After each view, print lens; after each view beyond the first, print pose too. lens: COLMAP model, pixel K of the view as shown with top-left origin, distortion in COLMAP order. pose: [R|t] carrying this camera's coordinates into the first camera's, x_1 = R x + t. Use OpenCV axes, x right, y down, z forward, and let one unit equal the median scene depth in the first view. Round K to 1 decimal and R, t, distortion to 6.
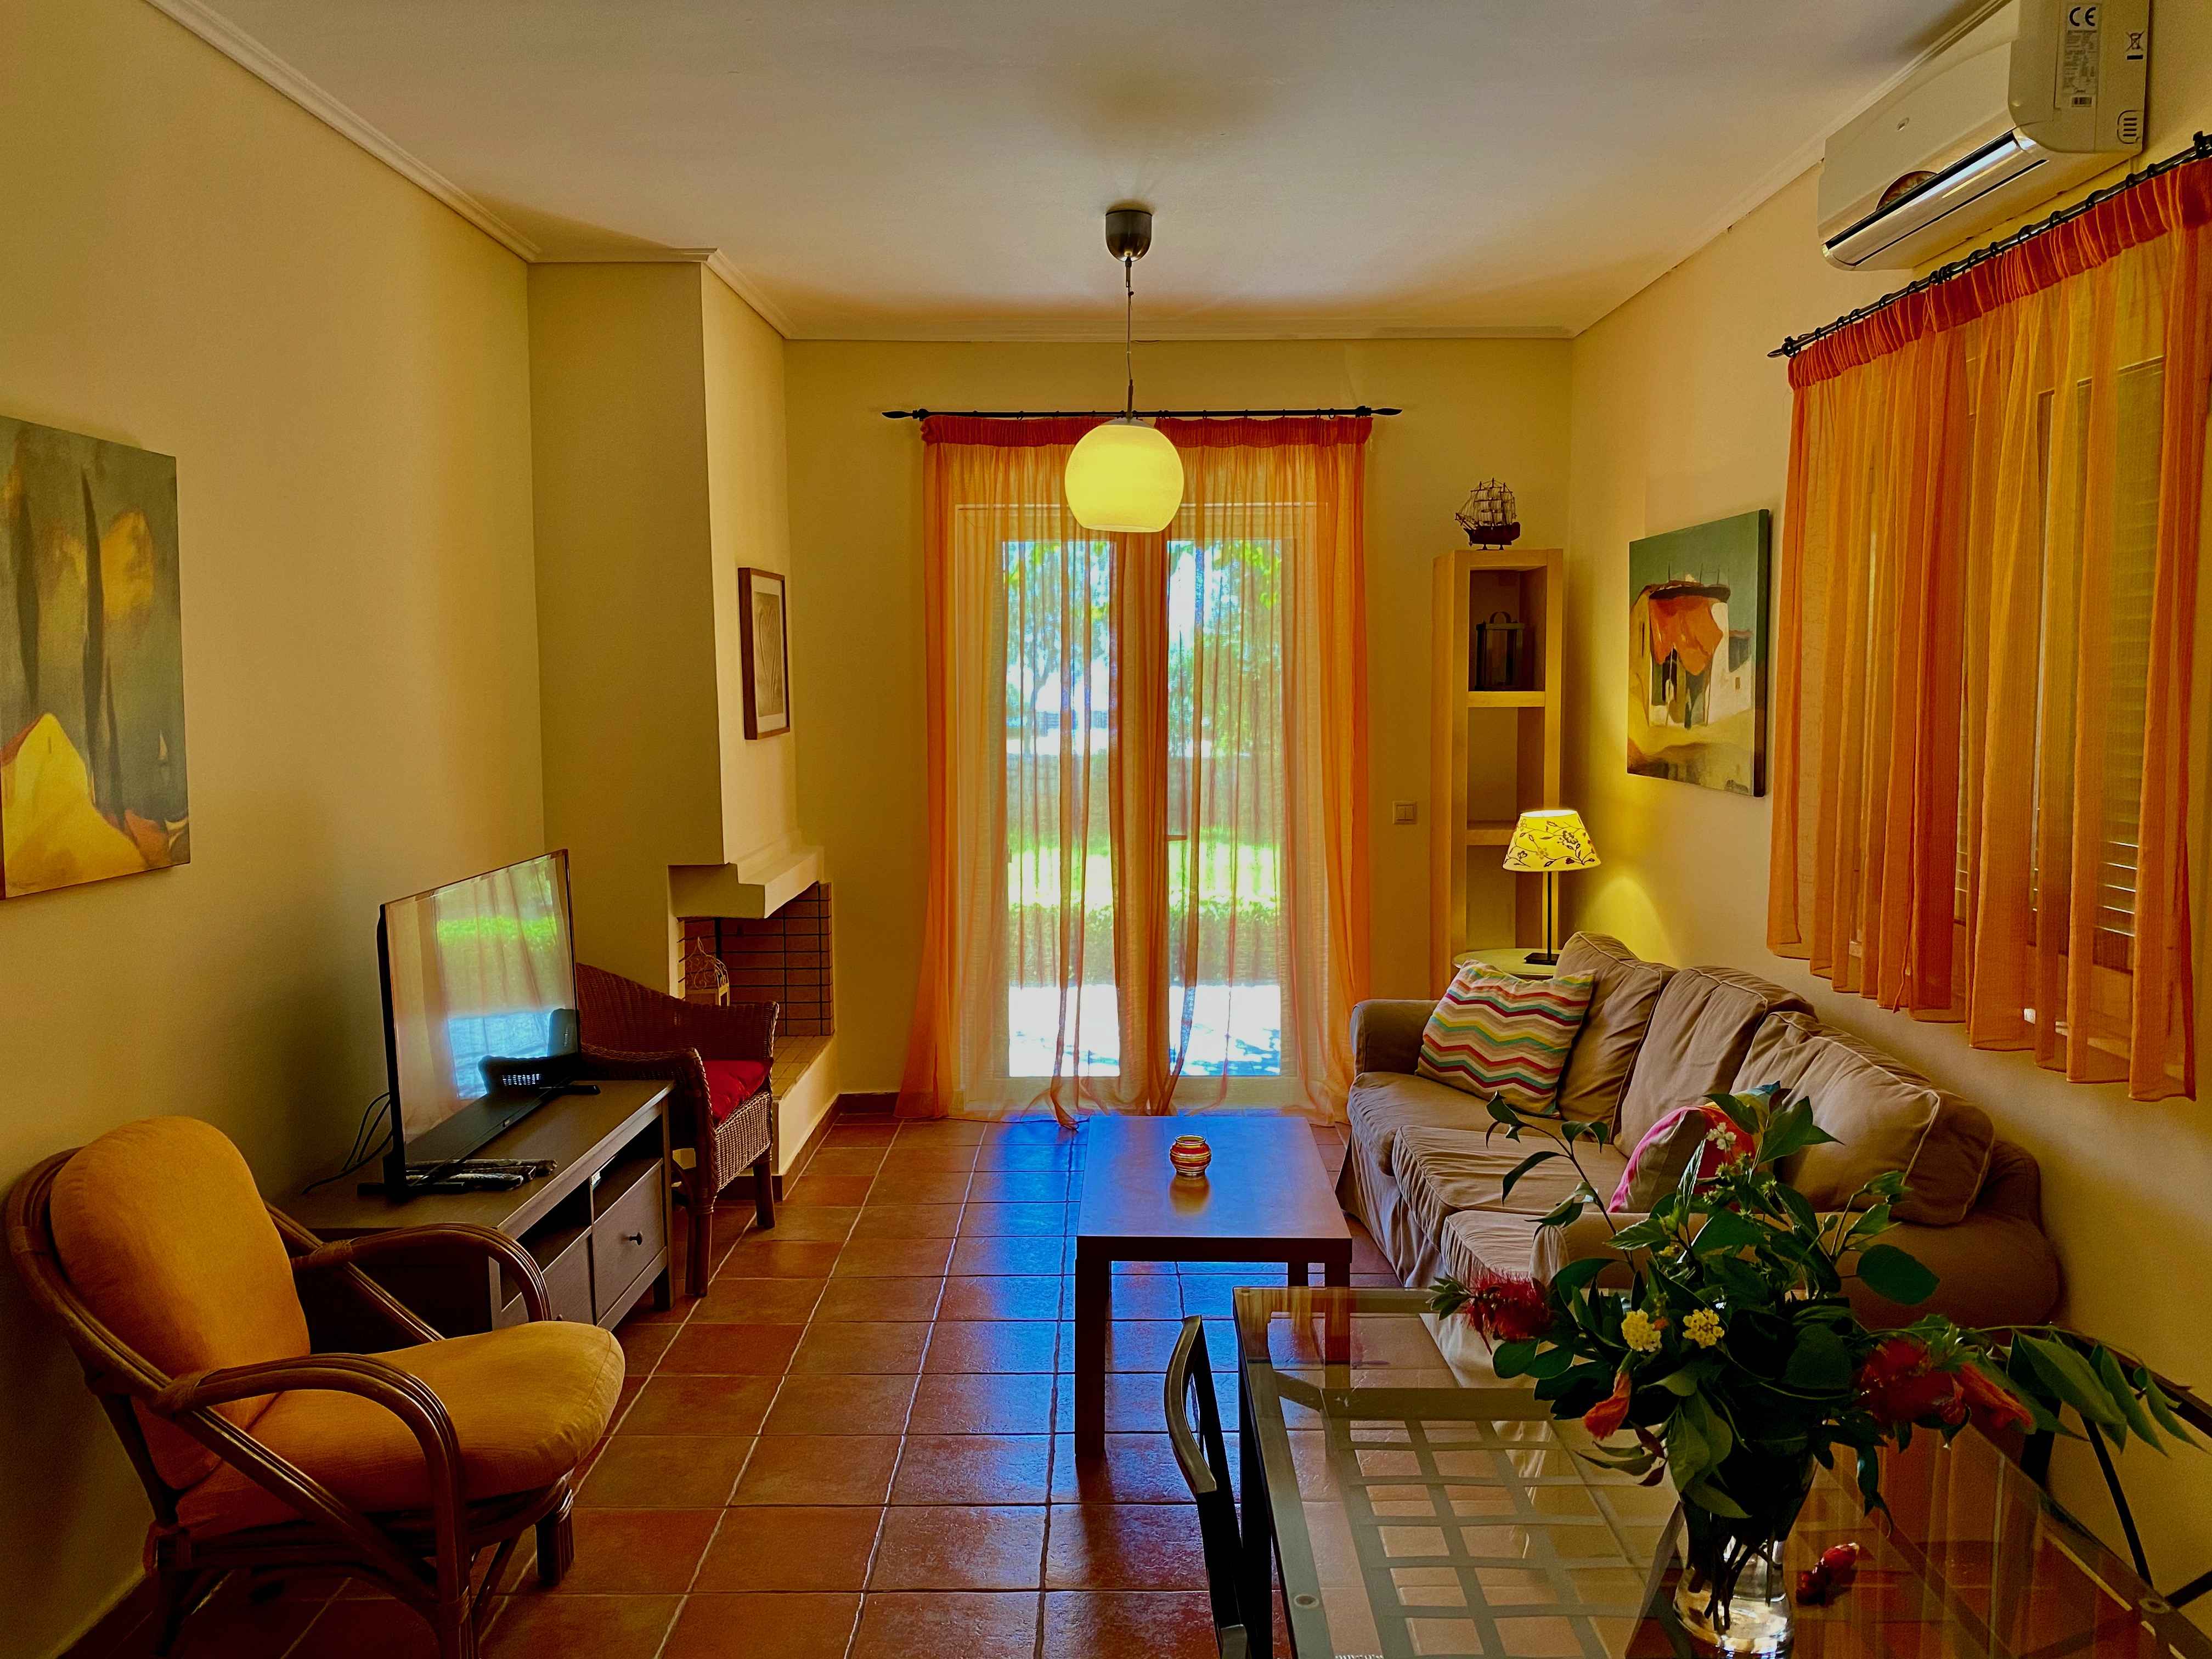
lens RADIAL K [[1687.3, 0, 1112.7], [0, 1687.3, 828.1], [0, 0, 1]] dist [0.078205, -0.090170]
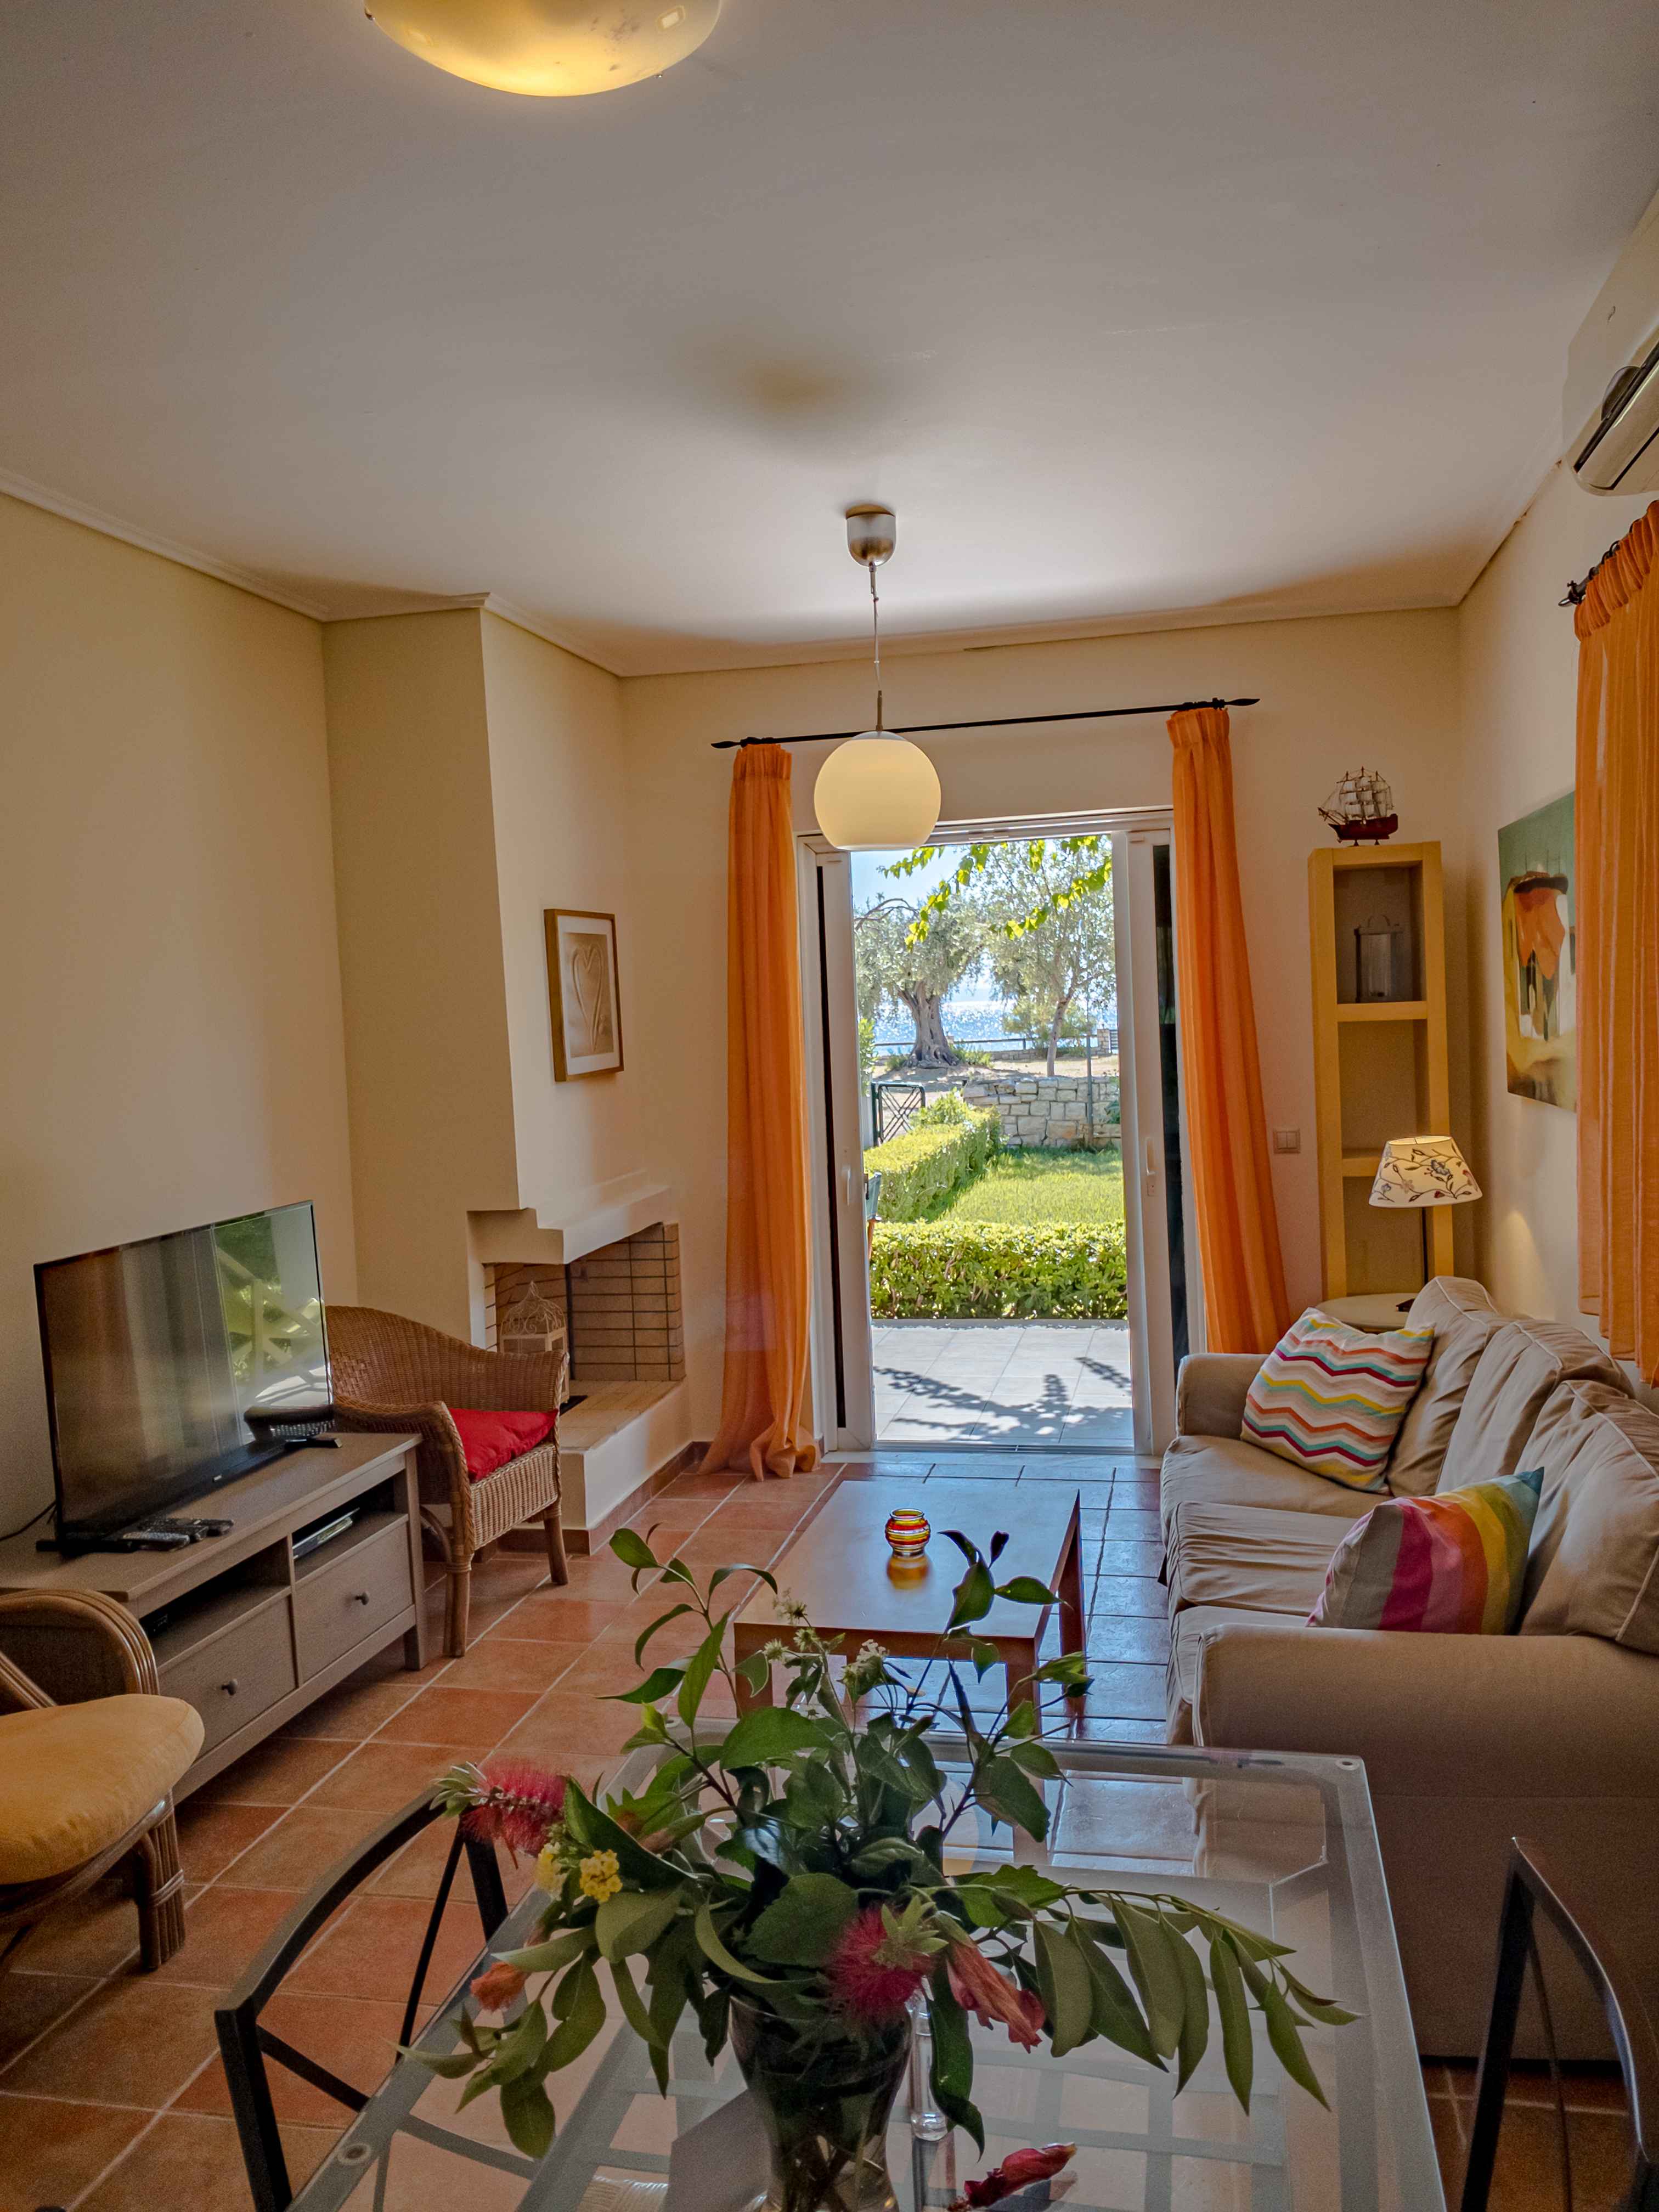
lens RADIAL K [[1689.4, 0, 829.5], [0, 1689.4, 1106.0], [0, 0, 1]] dist [0.013192, -0.001569]
pose [[0.975222, -0.024684, -0.219847, 0.175667], [0.019058, 0.999435, -0.027674, -0.009070], [0.220406, 0.022799, 0.975142, 0.085077]]
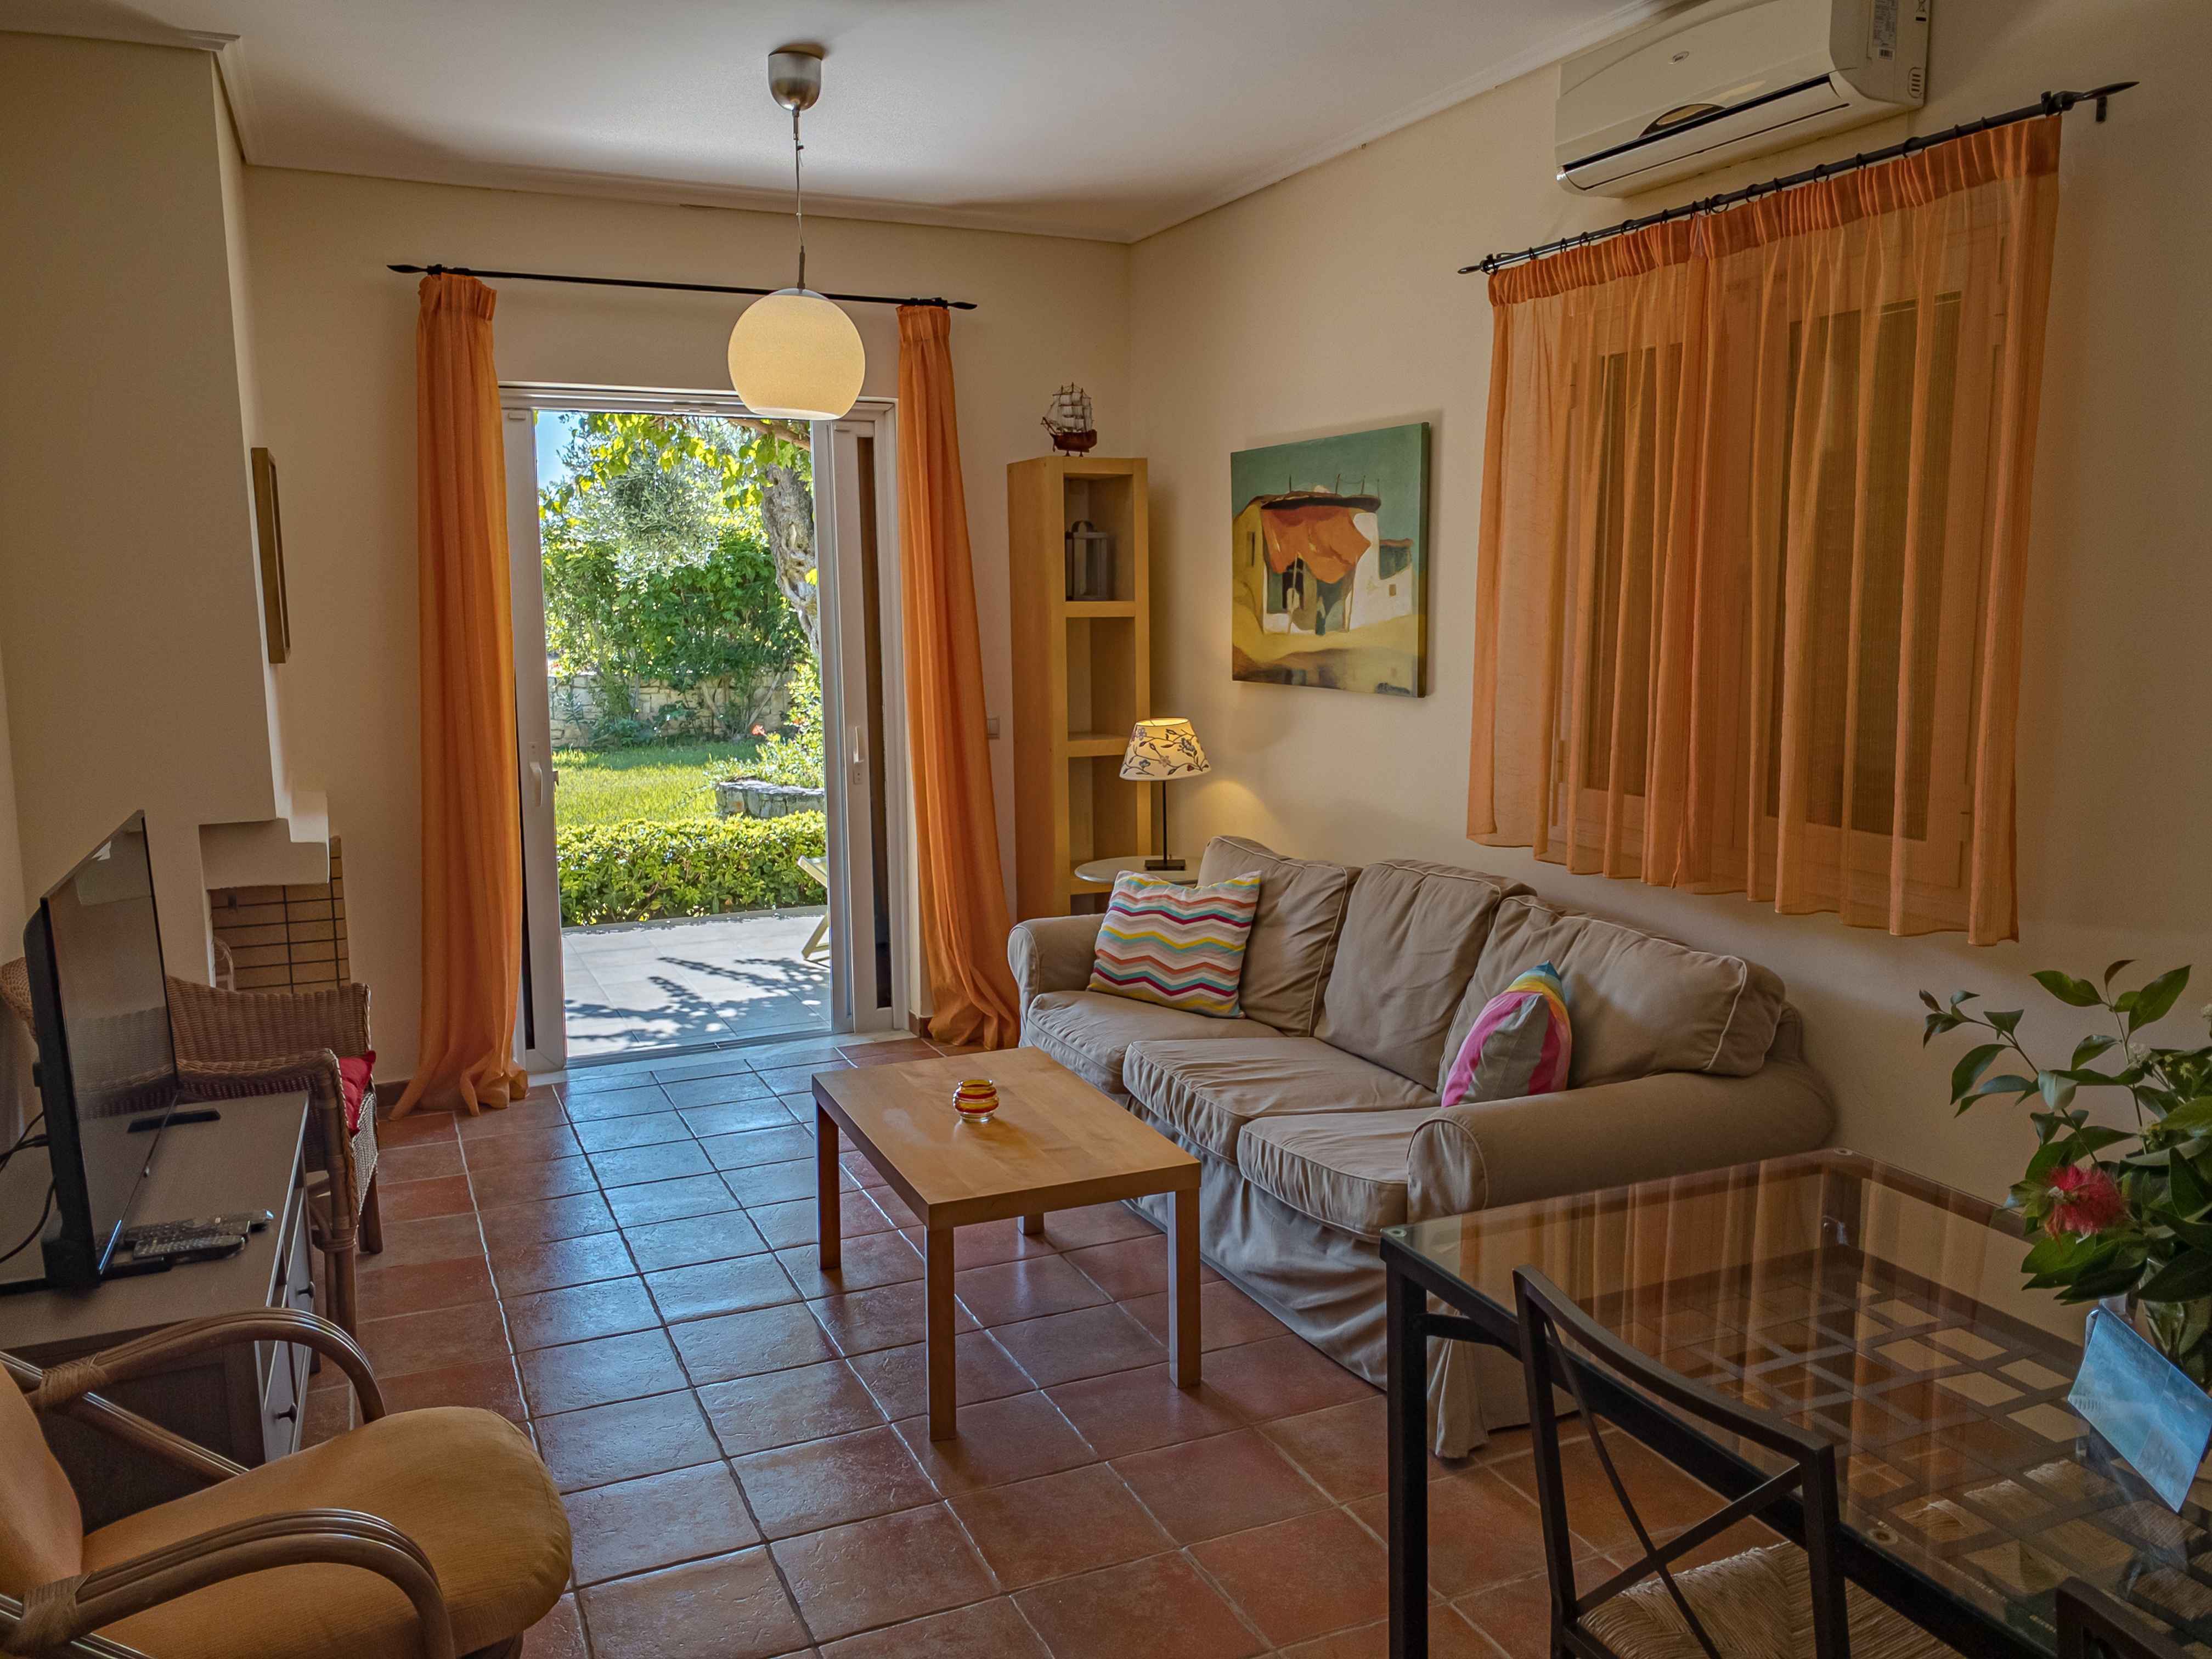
lens RADIAL K [[1687.3, 0, 1112.7], [0, 1687.3, 828.1], [0, 0, 1]] dist [0.078205, -0.090170]
pose [[0.909908, -0.061571, 0.410216, -0.216465], [0.040799, 0.997412, 0.059208, -0.007031], [-0.412800, -0.037138, 0.910064, 0.105837]]
